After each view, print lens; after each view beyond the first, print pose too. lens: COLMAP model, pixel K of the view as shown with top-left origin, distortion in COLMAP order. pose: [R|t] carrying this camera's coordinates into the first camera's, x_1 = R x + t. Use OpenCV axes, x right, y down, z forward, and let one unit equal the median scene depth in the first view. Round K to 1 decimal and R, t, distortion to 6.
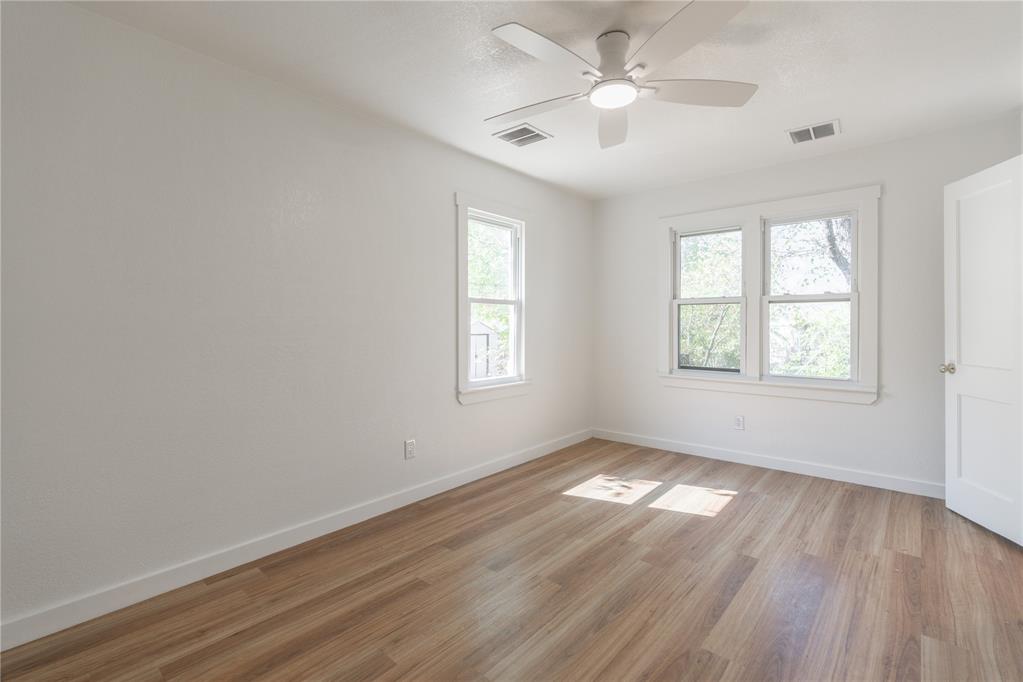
lens RADIAL K [[462.8, 0, 511.7], [0, 462.8, 331.0], [0, 0, 1]] dist [-0.003027, 0.000257]
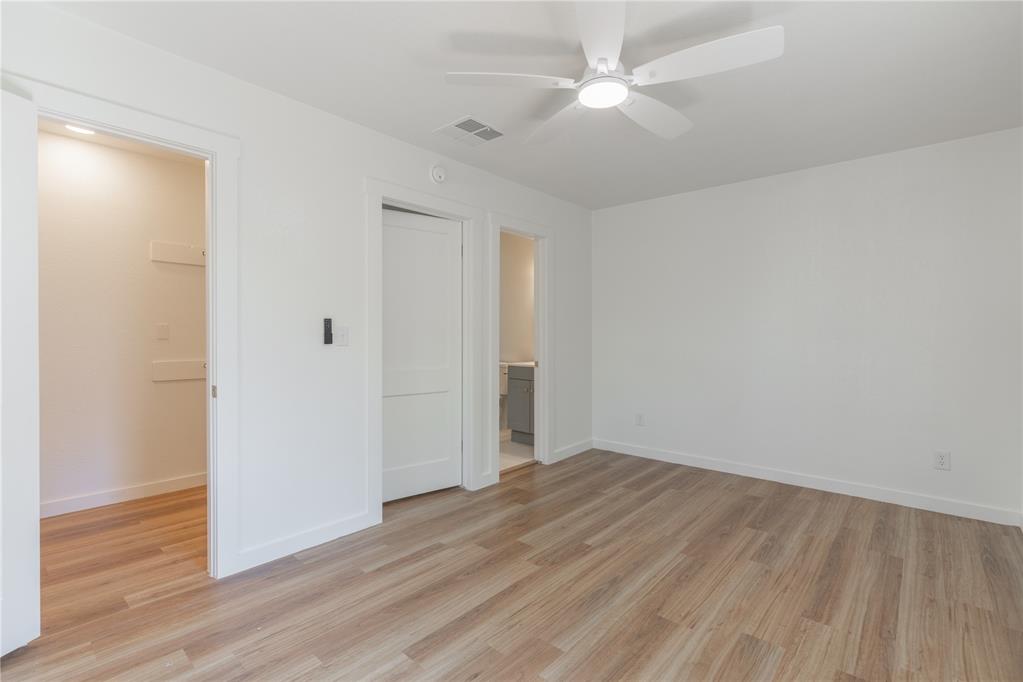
lens RADIAL K [[462.8, 0, 511.7], [0, 462.8, 331.0], [0, 0, 1]] dist [-0.003027, 0.000257]
pose [[-0.999990, 0.002270, 0.003867, 0.296875], [0.002271, 0.999997, 0.000131, -0.013487], [-0.003867, 0.000140, -0.999993, 1.445066]]
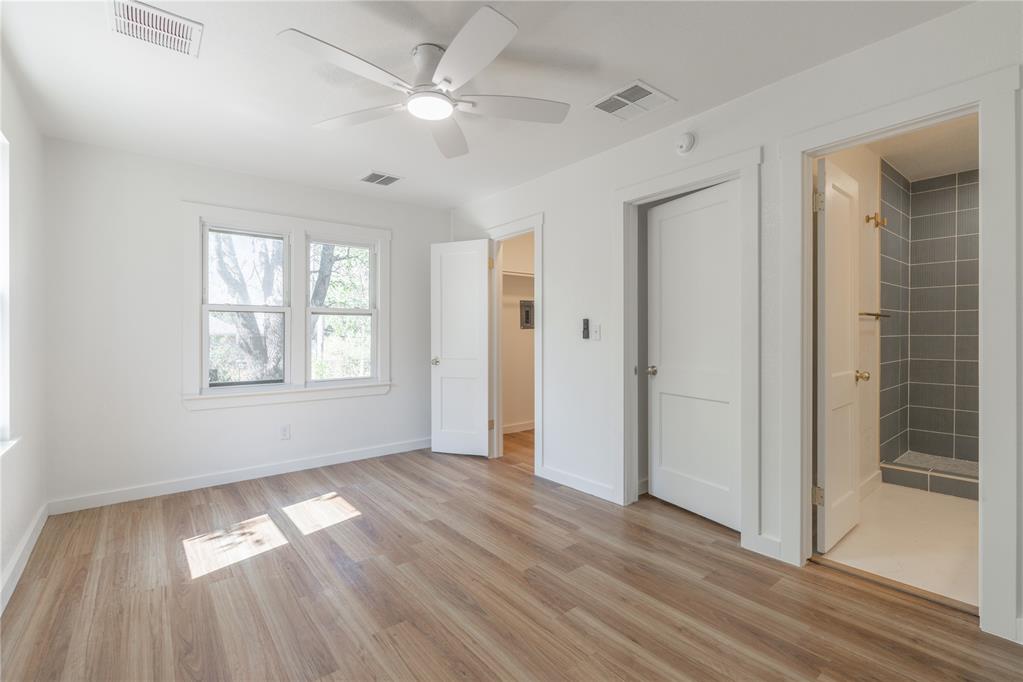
lens RADIAL K [[462.2, 0, 511.5], [0, 462.2, 341.0], [0, 0, 1]] dist [0.000327, 0.000086]
pose [[0.180030, -0.012206, 0.983585, -0.550688], [0.018952, 0.999780, 0.008938, 0.001799], [-0.983478, 0.017032, 0.180222, 0.469427]]
